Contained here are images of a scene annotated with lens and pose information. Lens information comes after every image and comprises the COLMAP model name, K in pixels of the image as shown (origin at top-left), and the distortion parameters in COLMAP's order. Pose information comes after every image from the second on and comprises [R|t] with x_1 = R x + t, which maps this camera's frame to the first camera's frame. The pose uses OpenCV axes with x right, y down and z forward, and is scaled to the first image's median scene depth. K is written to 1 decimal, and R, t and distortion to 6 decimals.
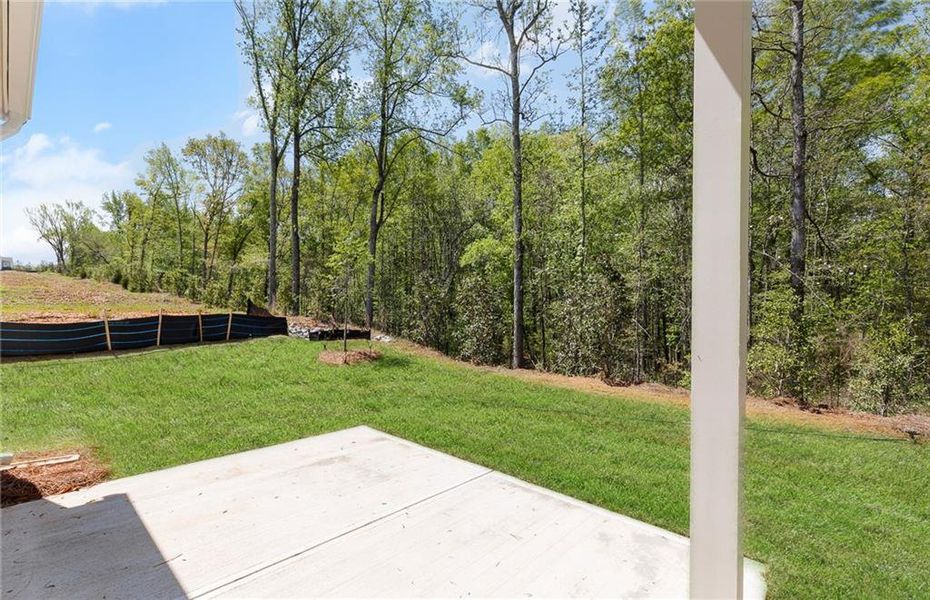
lens RADIAL K [[432.6, 0, 466.4], [0, 432.6, 304.7], [0, 0, 1]] dist [-0.001772, 0.000530]
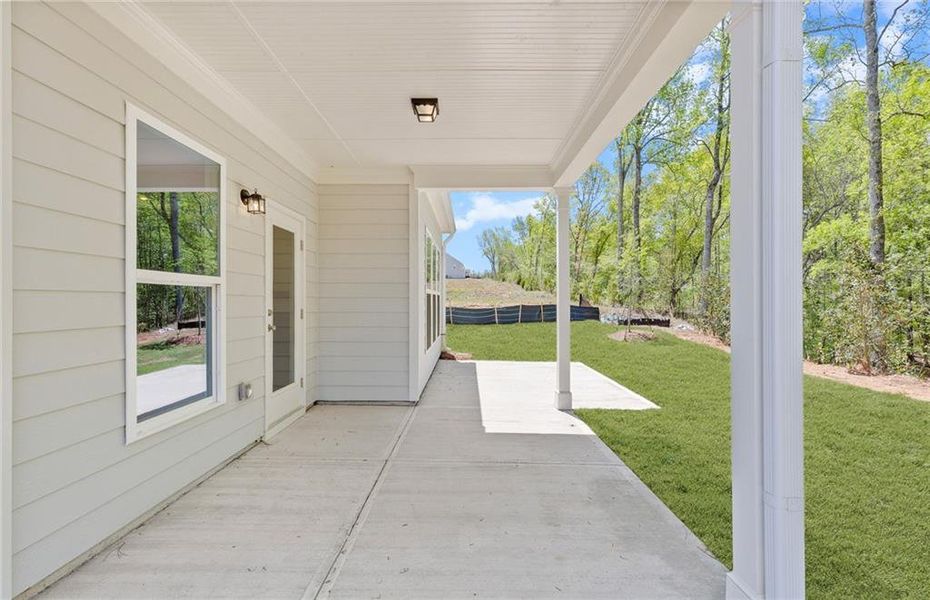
lens RADIAL K [[432.6, 0, 464.2], [0, 432.6, 300.8], [0, 0, 1]] dist [-0.001772, 0.000530]
pose [[0.676521, -0.005049, -0.736406, 0.141093], [0.007151, 0.999974, -0.000287, 0.002882], [0.736389, -0.005071, 0.676540, -0.109920]]
